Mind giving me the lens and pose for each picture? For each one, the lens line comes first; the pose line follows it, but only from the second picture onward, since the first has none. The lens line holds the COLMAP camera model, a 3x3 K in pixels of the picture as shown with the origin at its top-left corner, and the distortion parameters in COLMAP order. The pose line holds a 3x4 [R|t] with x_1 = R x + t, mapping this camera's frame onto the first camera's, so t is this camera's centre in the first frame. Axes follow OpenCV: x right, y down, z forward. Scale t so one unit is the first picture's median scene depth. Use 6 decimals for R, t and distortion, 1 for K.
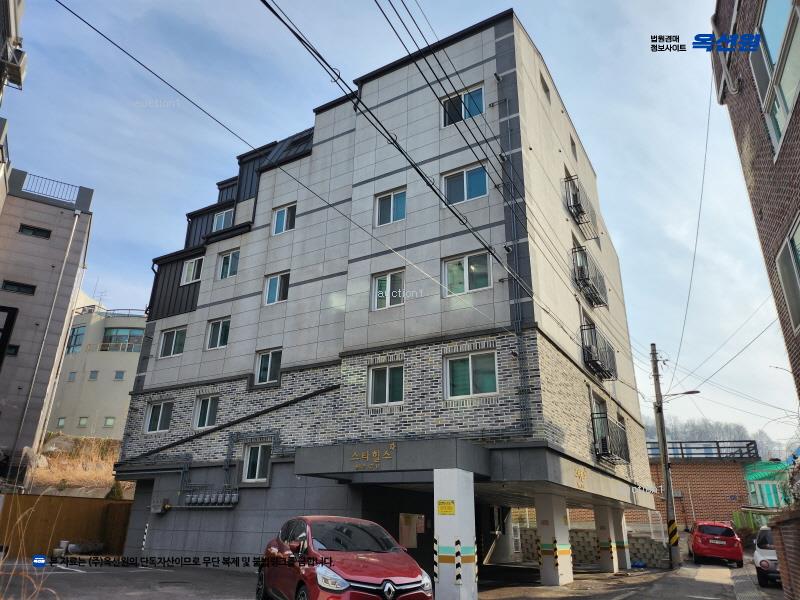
lens RADIAL K [[563.2, 0, 391.1], [0, 563.2, 296.9], [0, 0, 1]] dist [0.077252, -0.075369]
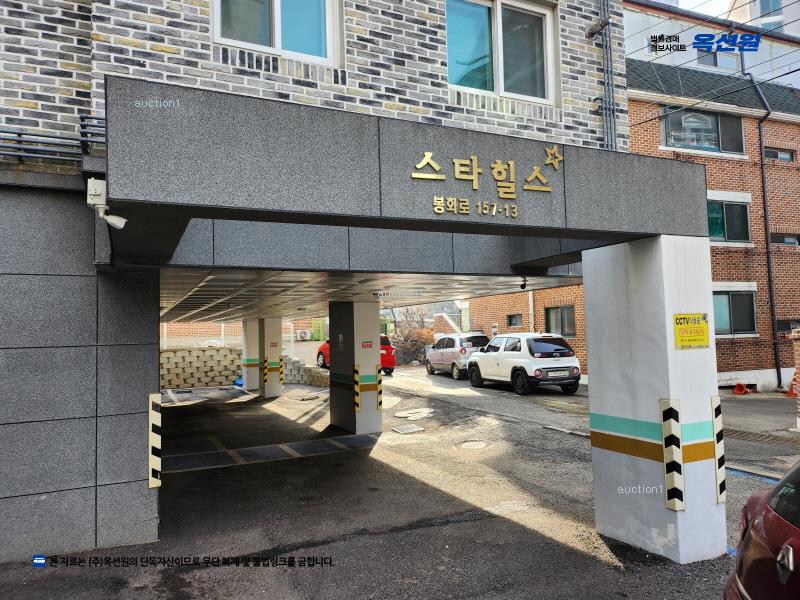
lens RADIAL K [[563.2, 0, 408.4], [0, 563.2, 276.4], [0, 0, 1]] dist [0.077252, -0.075369]
pose [[0.558538, 0.040688, 0.828480, -0.201734], [-0.270072, 0.953293, 0.135257, 0.210562], [-0.784281, -0.299295, 0.543439, 0.603318]]
